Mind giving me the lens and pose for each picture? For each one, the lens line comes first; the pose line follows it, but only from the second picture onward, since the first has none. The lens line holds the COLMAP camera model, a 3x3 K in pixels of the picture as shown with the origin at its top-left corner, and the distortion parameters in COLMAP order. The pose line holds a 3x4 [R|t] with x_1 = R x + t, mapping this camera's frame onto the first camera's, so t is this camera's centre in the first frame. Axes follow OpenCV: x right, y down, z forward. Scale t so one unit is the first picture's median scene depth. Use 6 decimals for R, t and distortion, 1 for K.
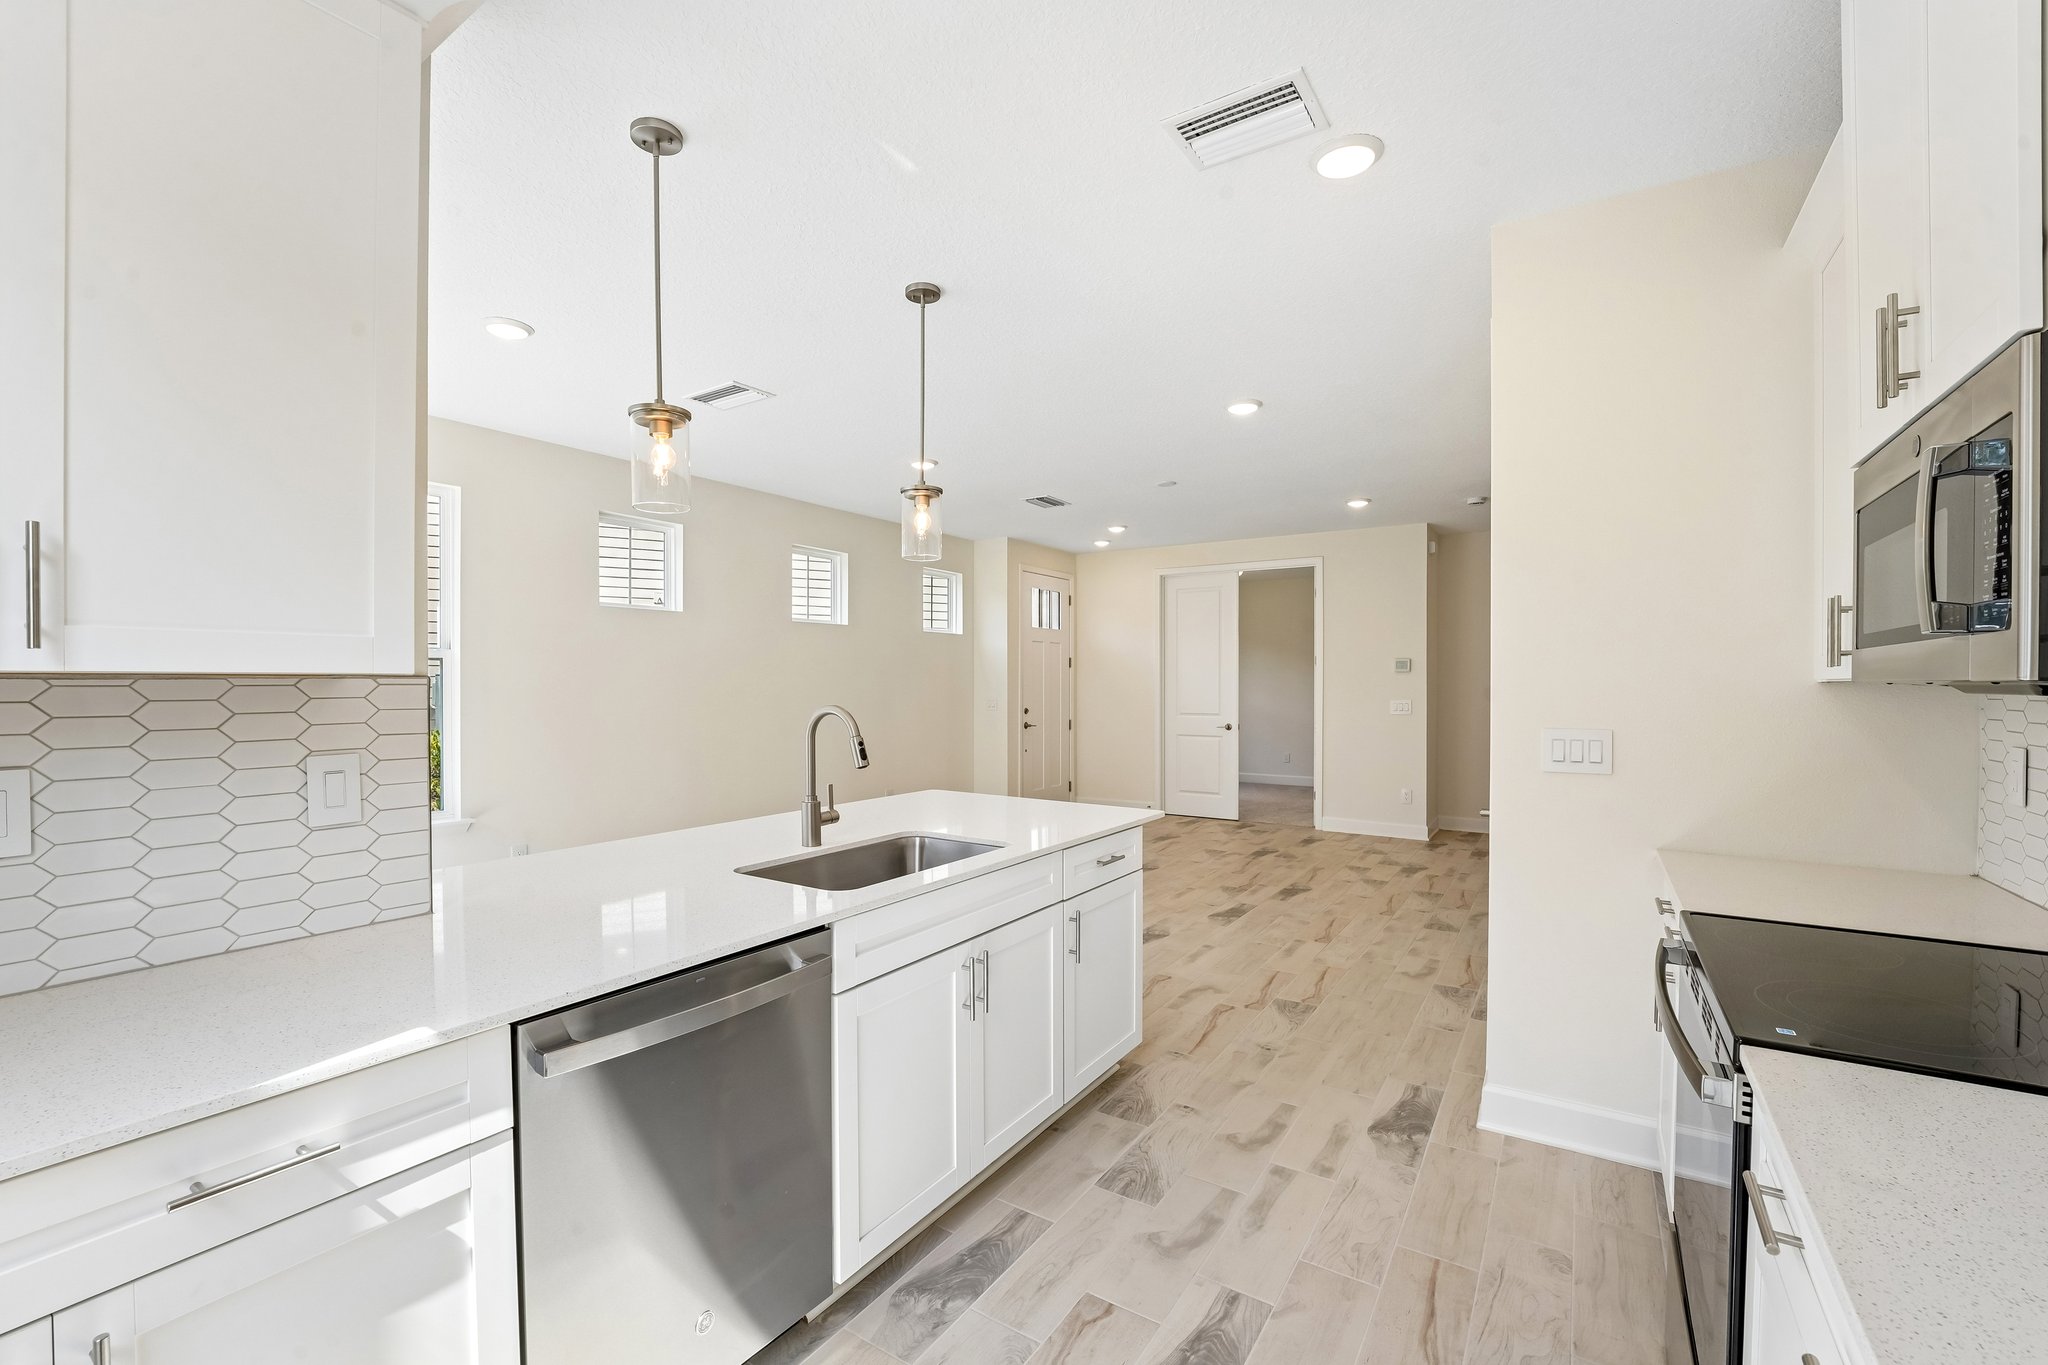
lens RADIAL K [[835.8, 0, 1051.3], [0, 835.8, 682.8], [0, 0, 1]] dist [-0.053716, 0.000005]
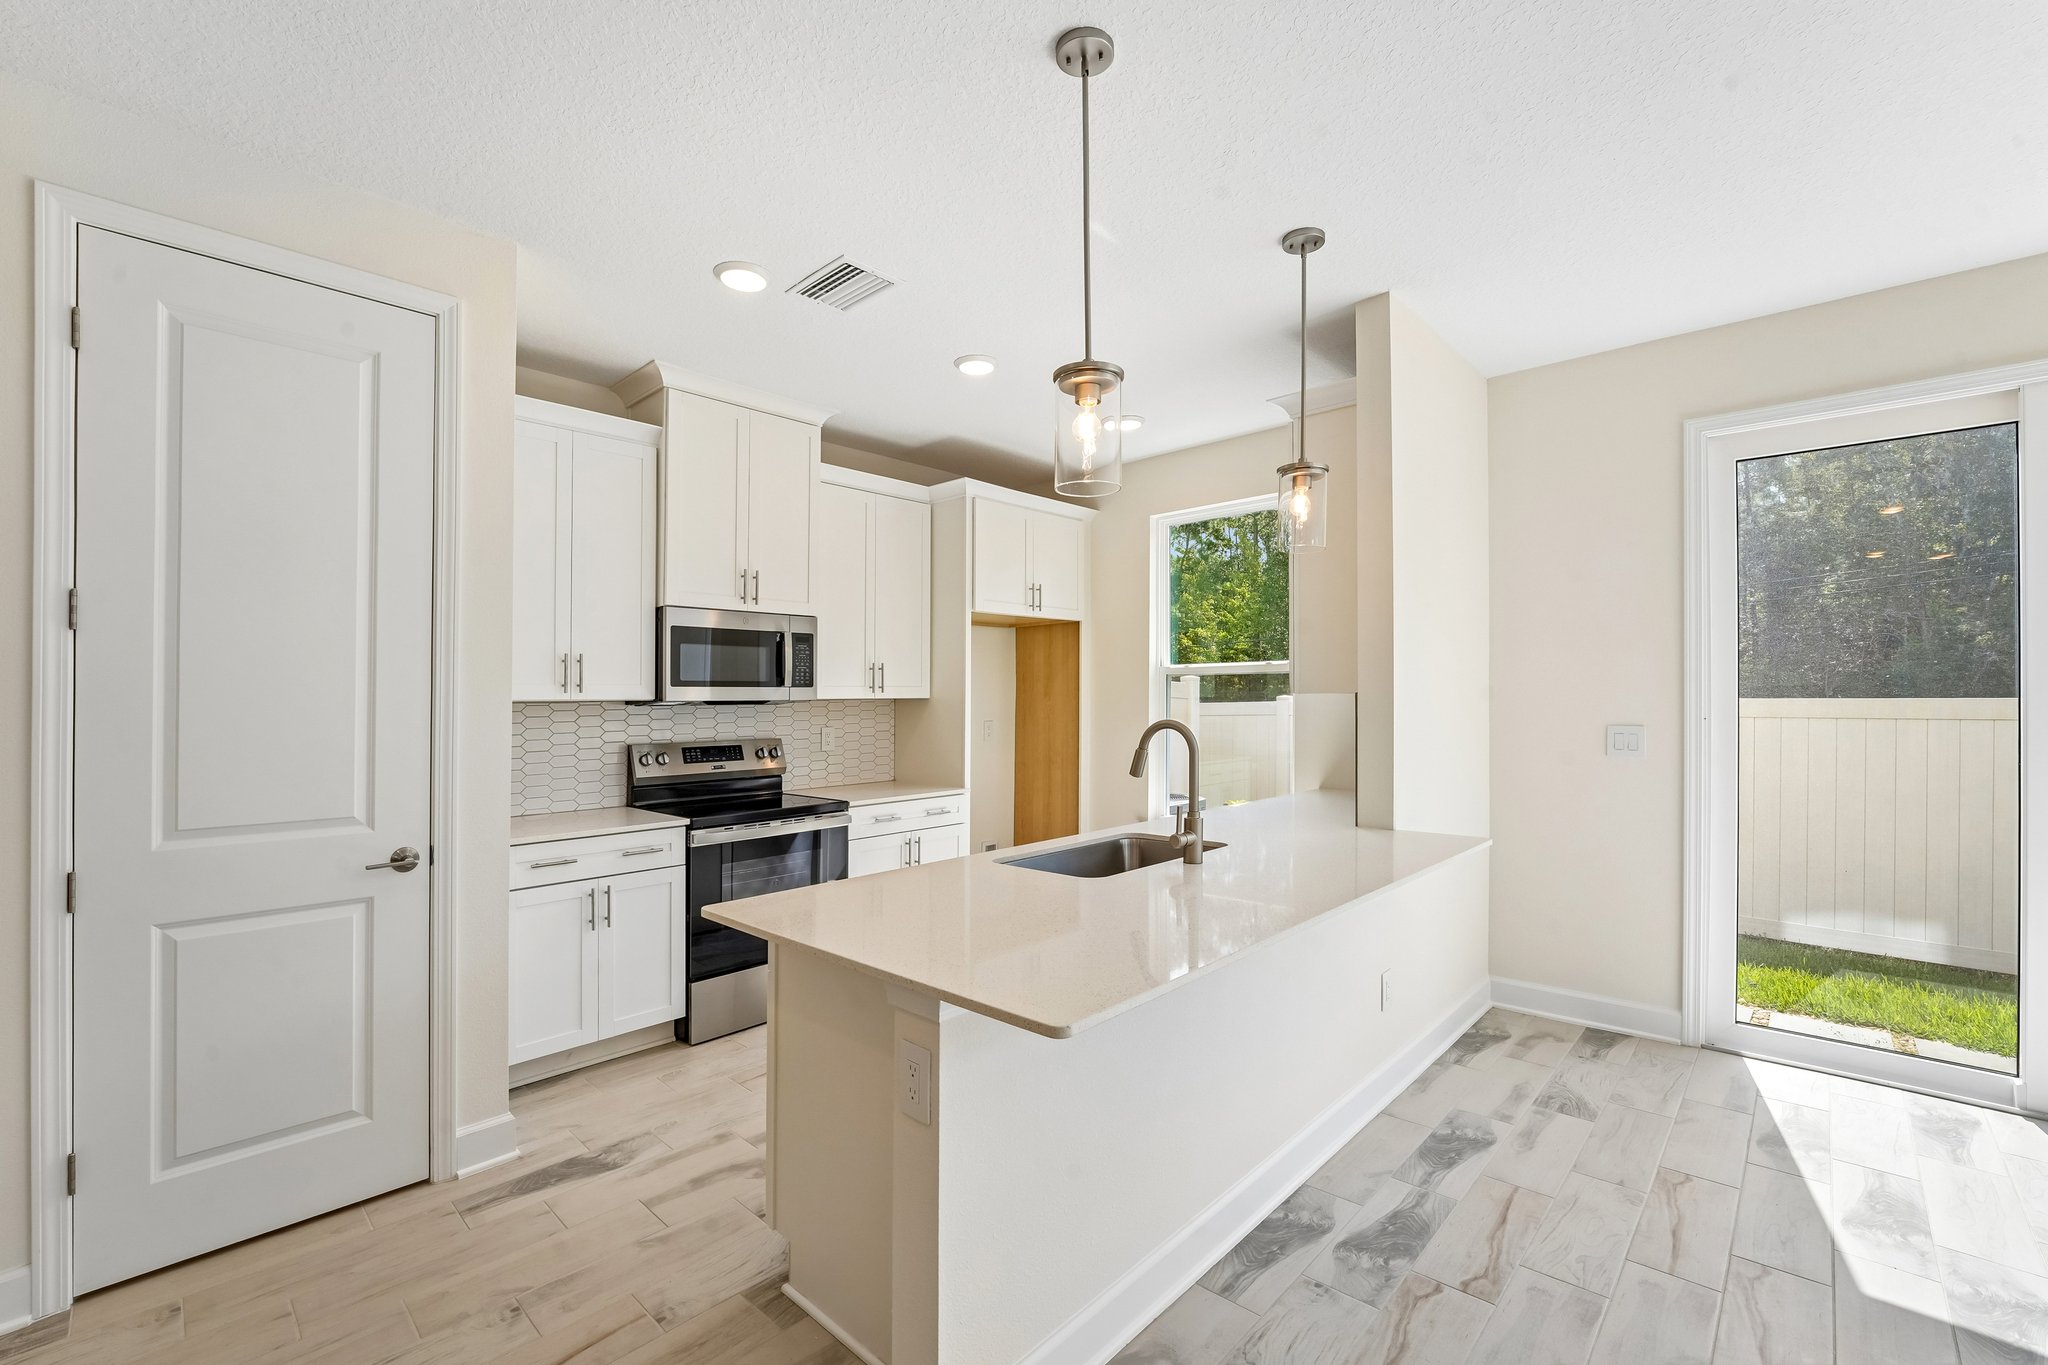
lens RADIAL K [[842.3, 0, 1024.0], [0, 842.3, 682.5], [0, 0, 1]] dist [-0.018323, 0.000271]
pose [[-0.978302, 0.010257, 0.206930, -0.197947], [0.006515, 0.999803, -0.018757, -0.001834], [-0.207082, -0.017002, -0.978176, 1.295228]]
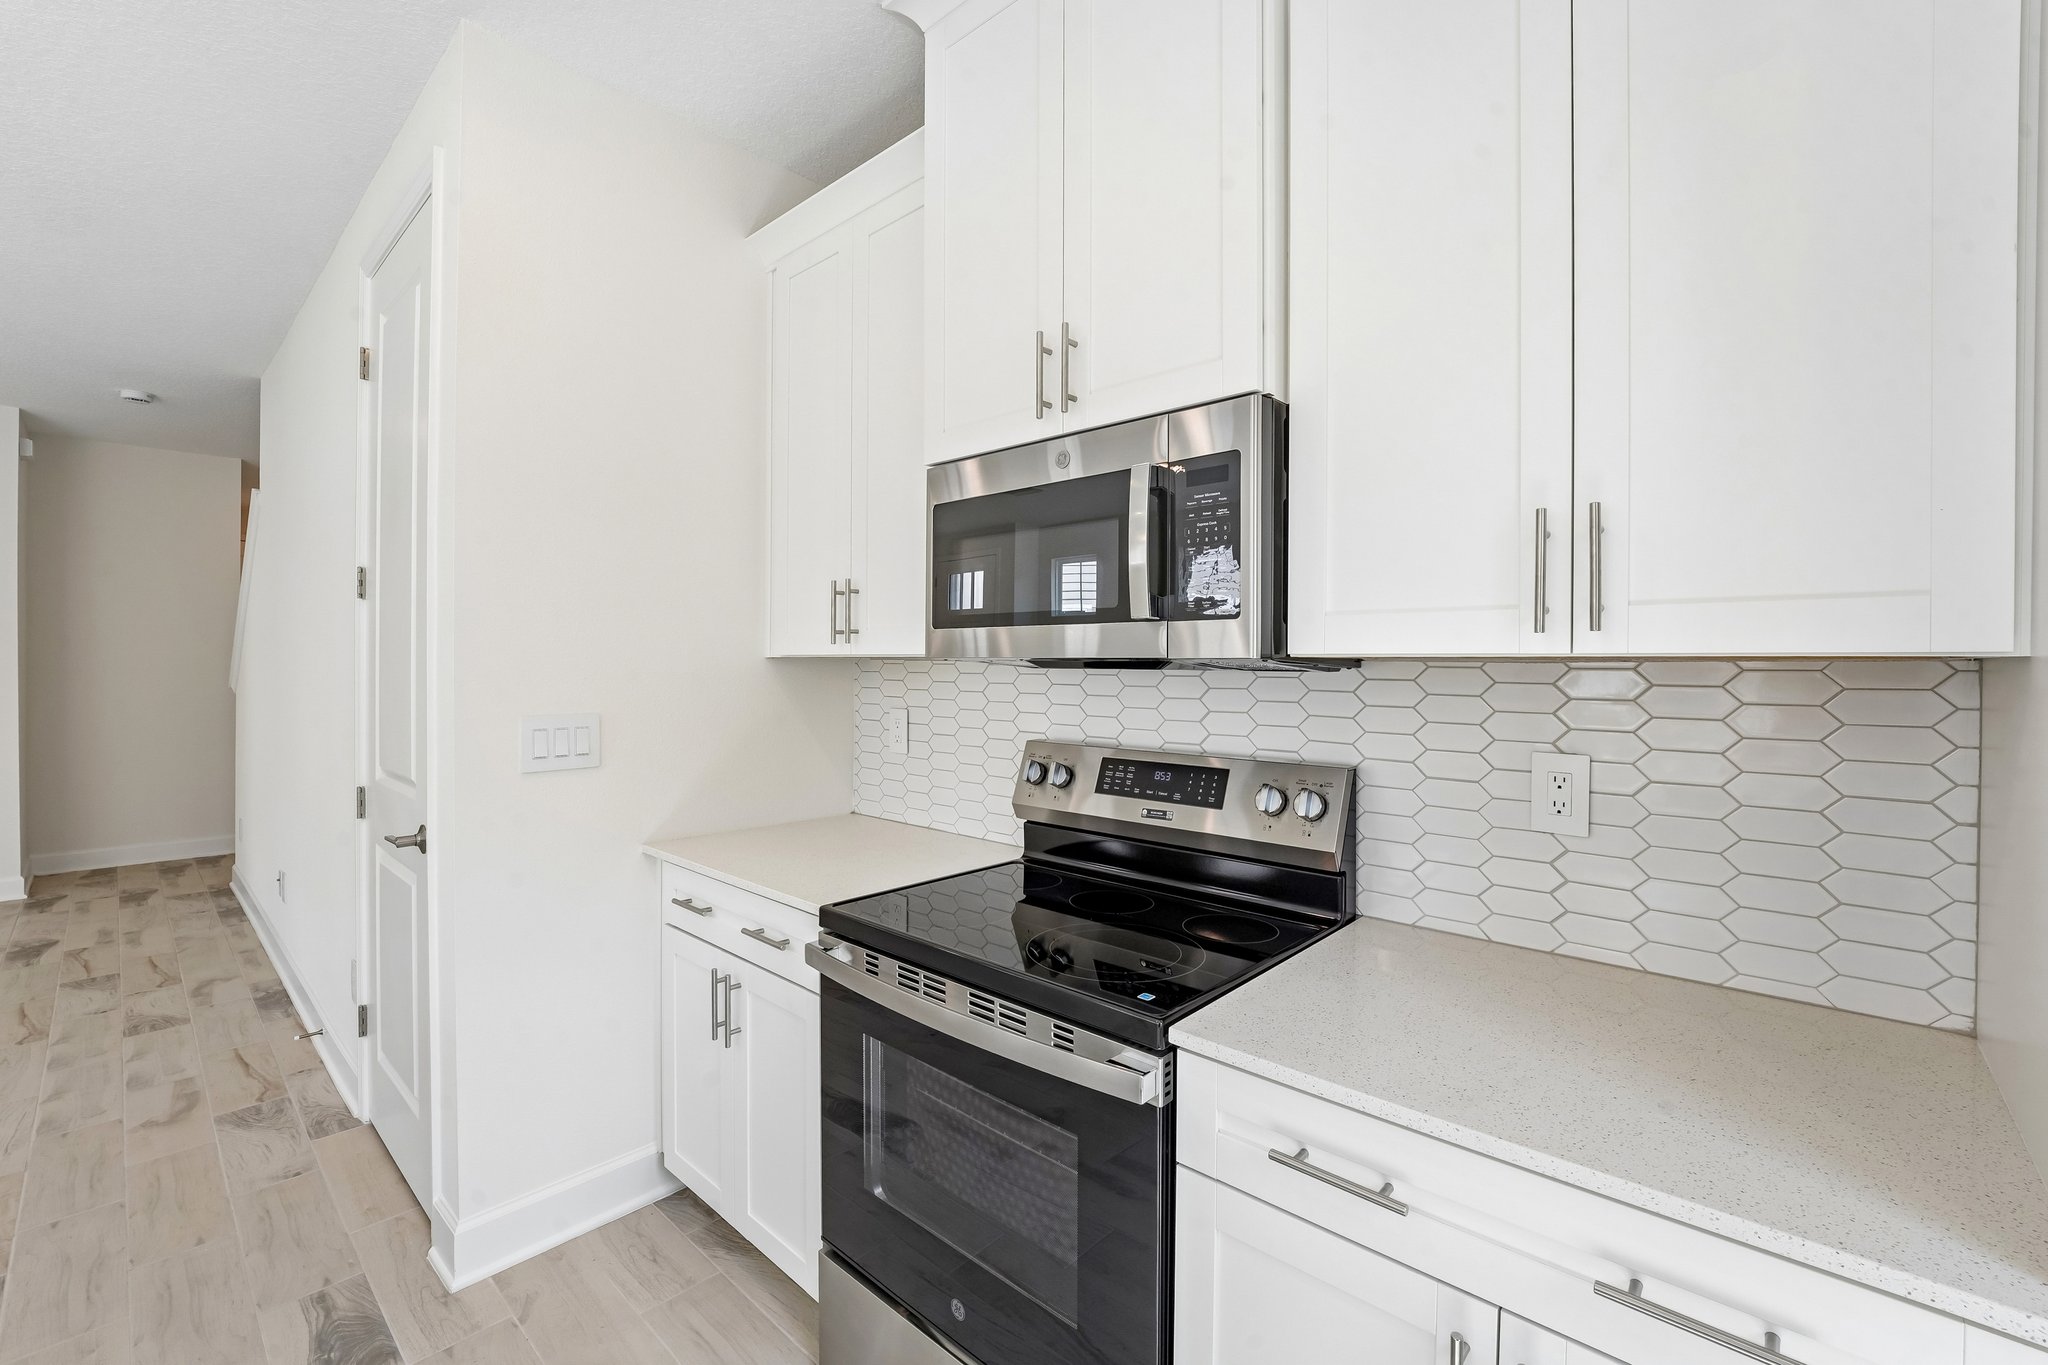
lens RADIAL K [[840.1, 0, 956.5], [0, 840.1, 665.9], [0, 0, 1]] dist [-0.019659, 0.000684]
pose [[0.196884, -0.004469, 0.980417, -0.059352], [-0.005773, 0.999967, 0.005717, 0.000605], [-0.980410, -0.006785, 0.196851, 0.305858]]
